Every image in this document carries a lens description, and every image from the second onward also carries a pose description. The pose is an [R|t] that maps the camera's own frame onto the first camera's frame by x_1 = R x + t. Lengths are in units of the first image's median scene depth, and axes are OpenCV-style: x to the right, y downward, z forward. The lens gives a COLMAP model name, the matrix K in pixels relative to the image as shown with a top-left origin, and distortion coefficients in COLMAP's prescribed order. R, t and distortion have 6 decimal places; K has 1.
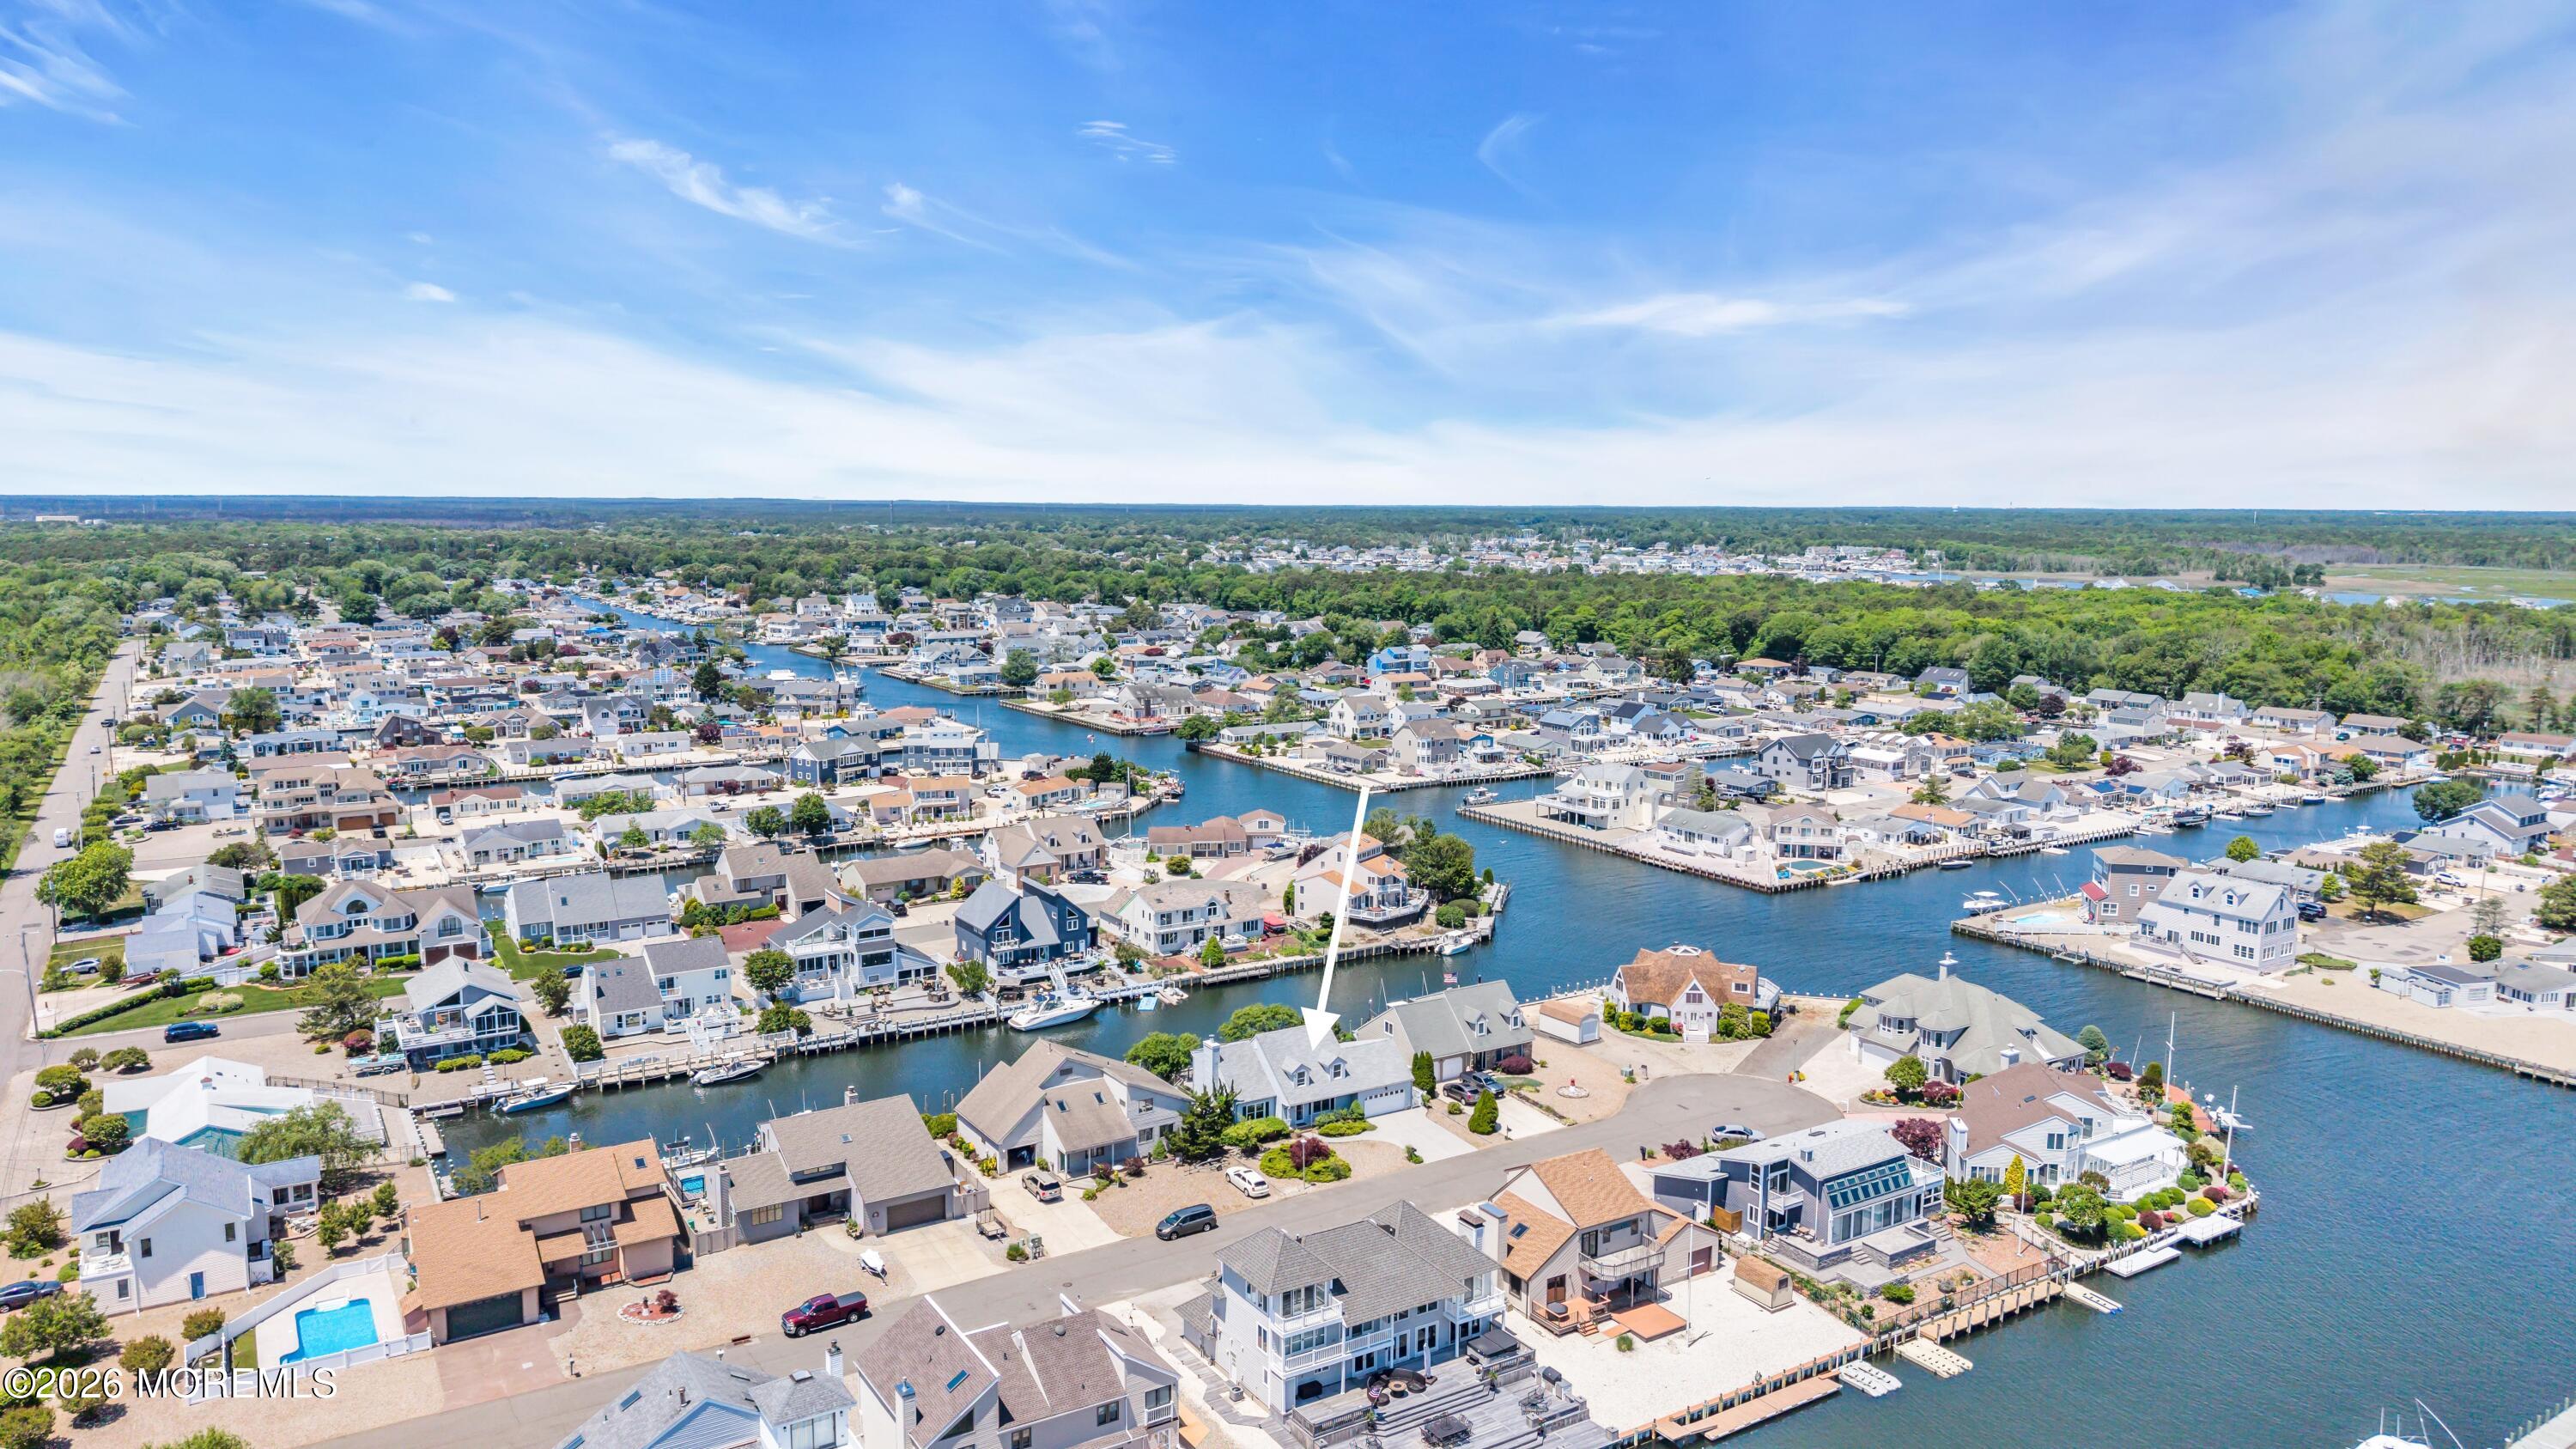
lens RADIAL K [[1711.2, 0, 1292.9], [0, 1711.2, 719.0], [0, 0, 1]] dist [0.125718, -0.230125]
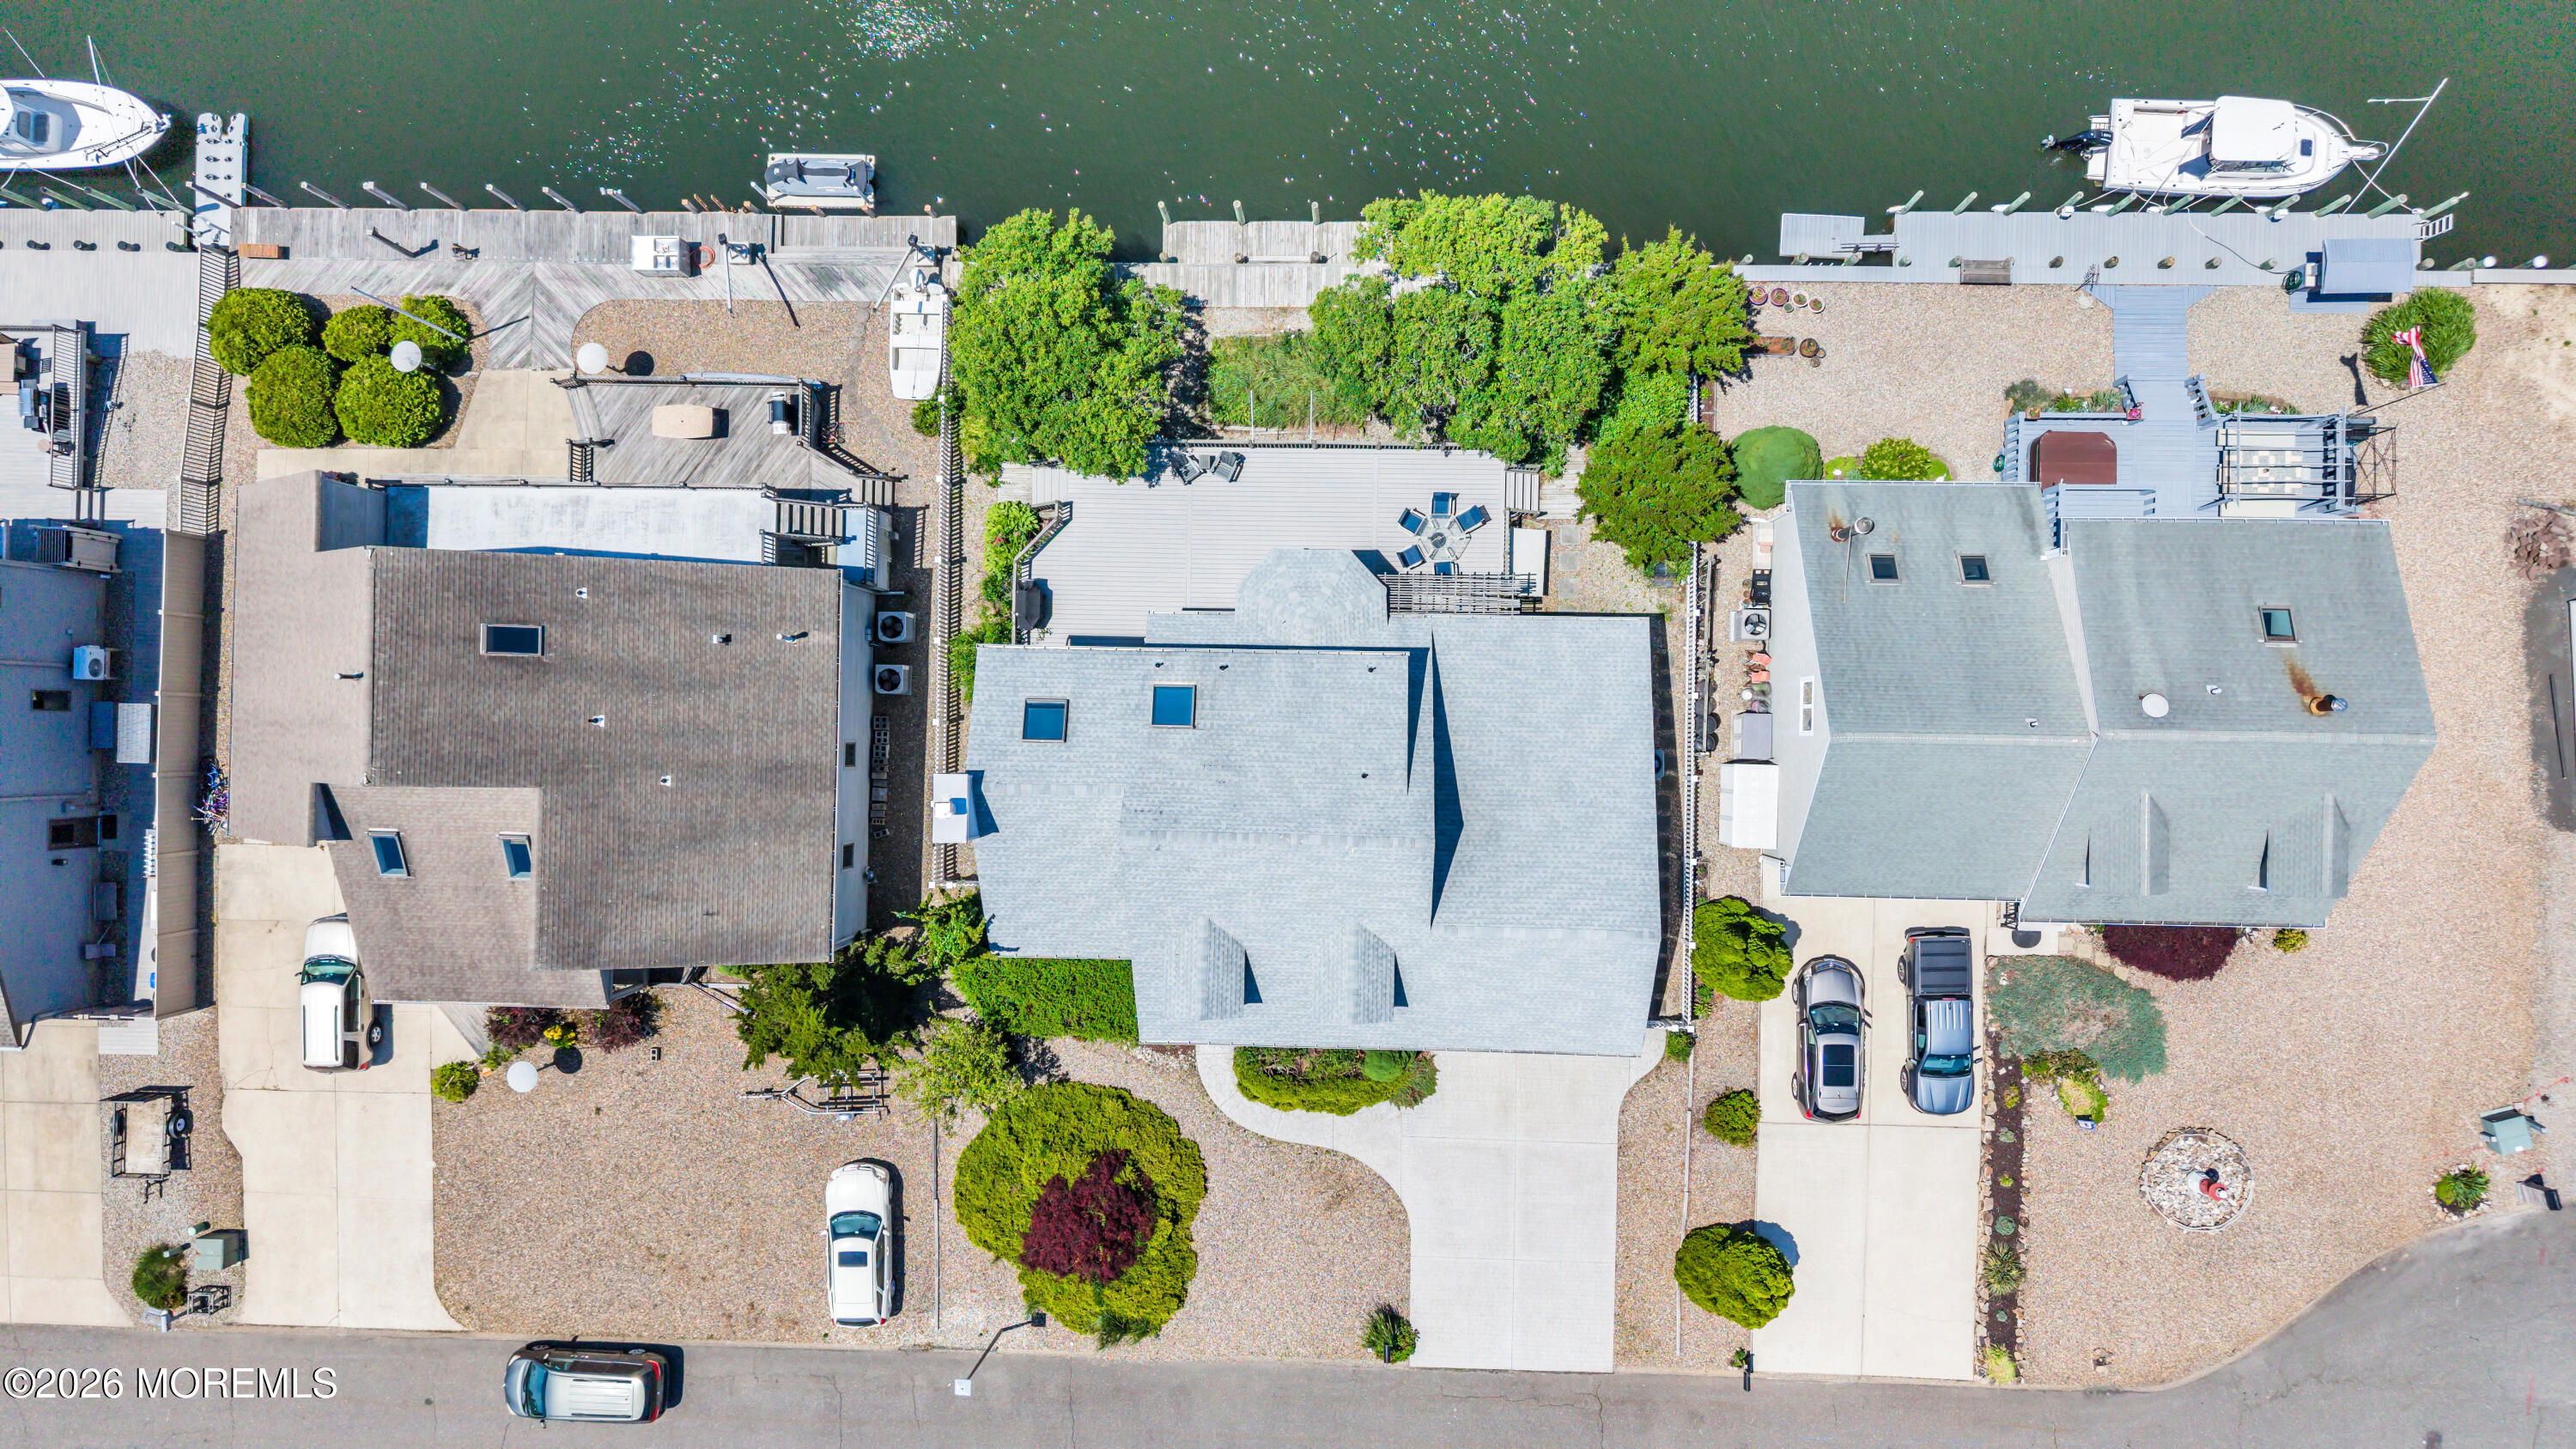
lens RADIAL K [[1759.5, 0, 1295.0], [0, 1759.5, 727.4], [0, 0, 1]] dist [0.012798, 0.001424]
pose [[0.834826, 0.548946, -0.041513, 0.002370], [-0.025408, 0.113749, 0.993185, -0.060081], [0.549927, -0.828082, 0.108908, 0.641708]]
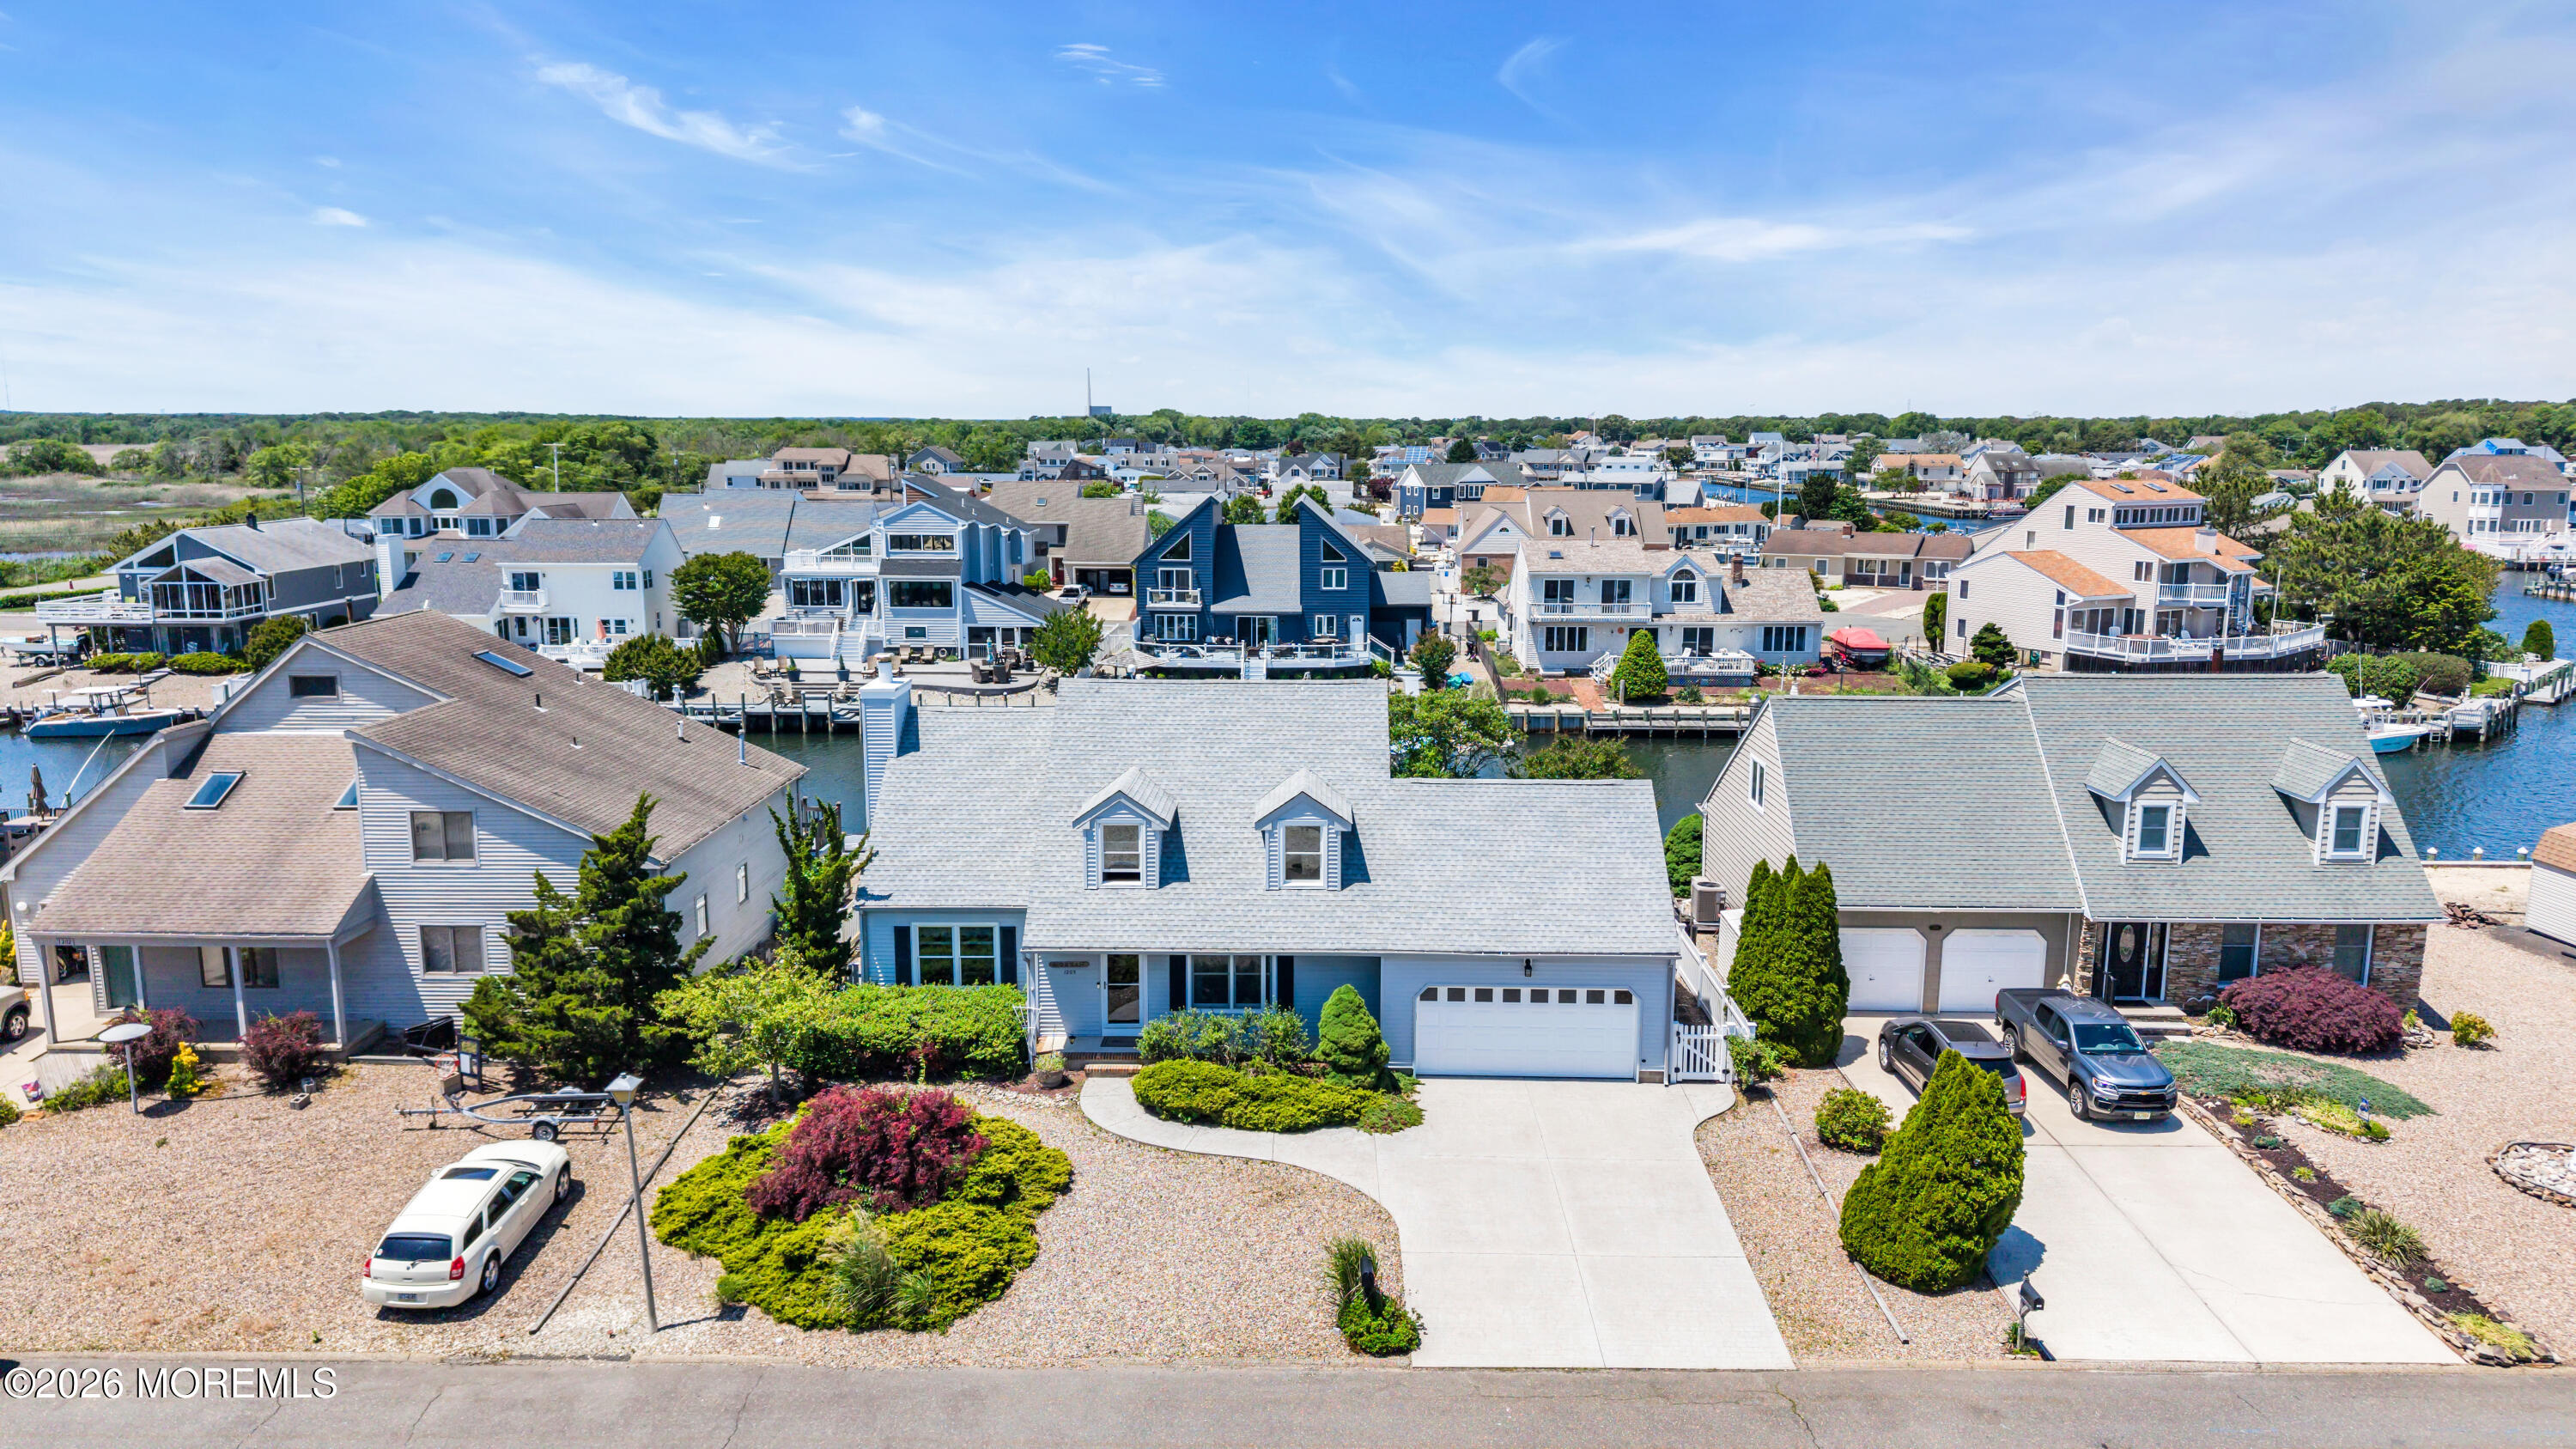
lens RADIAL K [[1721.3, 0, 1289.1], [0, 1721.3, 734.1], [0, 0, 1]] dist [0.037178, -0.037440]
pose [[0.835762, 0.093675, -0.541043, 0.095685], [-0.066562, 0.995358, 0.069514, 0.110360], [0.545043, -0.022084, 0.838117, 0.514268]]
